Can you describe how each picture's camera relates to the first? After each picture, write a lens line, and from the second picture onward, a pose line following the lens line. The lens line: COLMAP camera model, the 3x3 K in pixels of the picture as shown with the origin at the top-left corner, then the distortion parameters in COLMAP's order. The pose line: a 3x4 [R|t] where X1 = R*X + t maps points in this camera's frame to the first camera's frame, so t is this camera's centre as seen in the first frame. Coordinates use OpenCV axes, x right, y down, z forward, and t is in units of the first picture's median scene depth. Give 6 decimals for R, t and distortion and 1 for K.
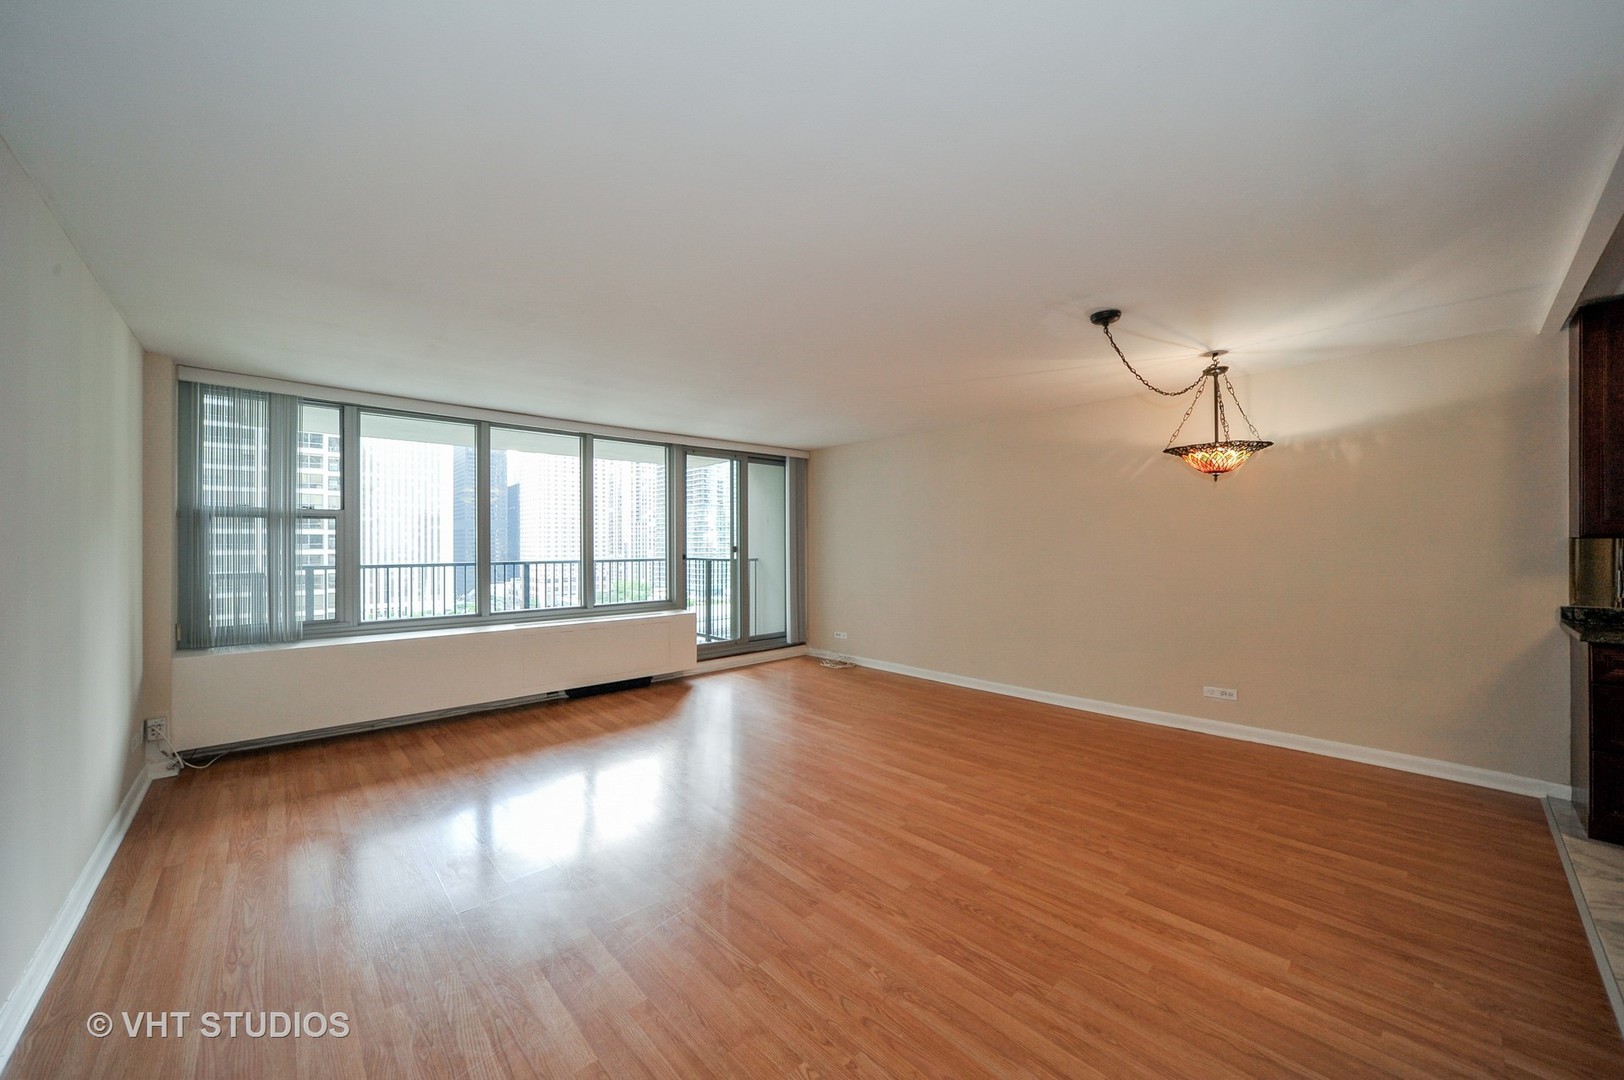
lens RADIAL K [[607.1, 0, 818.7], [0, 607.1, 538.4], [0, 0, 1]] dist [-0.001964, -0.000155]
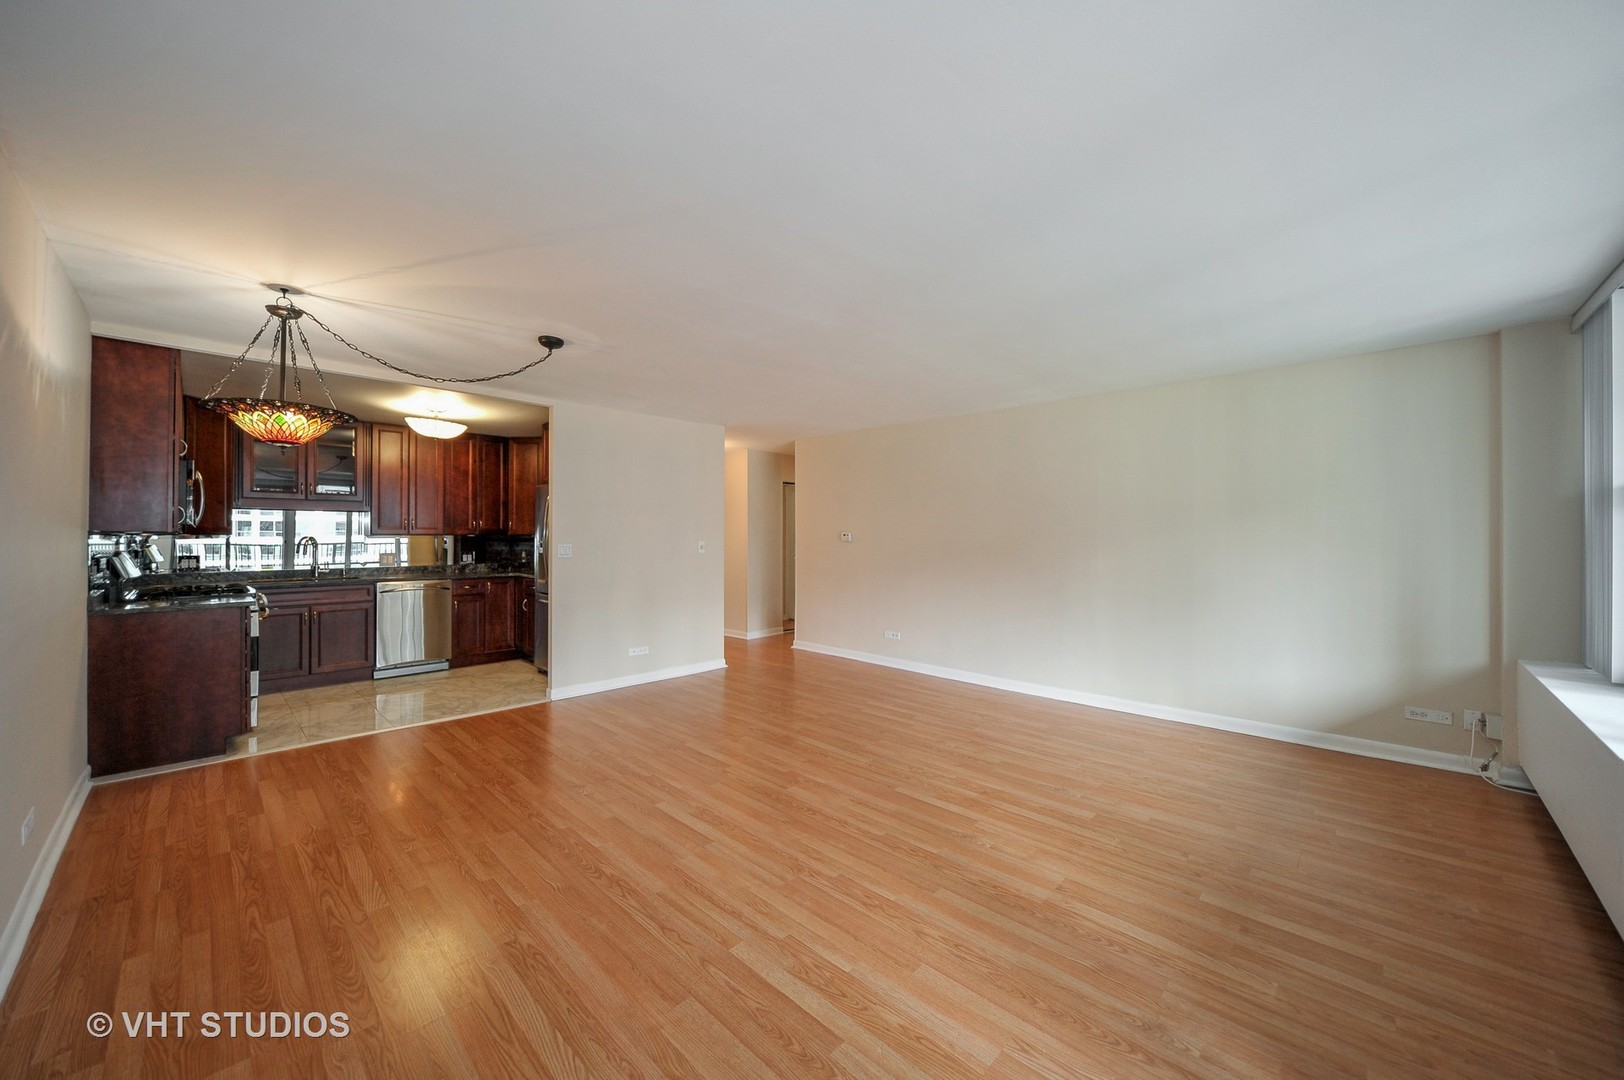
lens RADIAL K [[607.1, 0, 808.2], [0, 607.1, 531.0], [0, 0, 1]] dist [-0.001964, -0.000155]
pose [[-0.999271, 0.003630, -0.037998, 0.021139], [0.004125, 0.999908, -0.012951, 0.016430], [0.037948, -0.013098, -0.999194, 2.037110]]
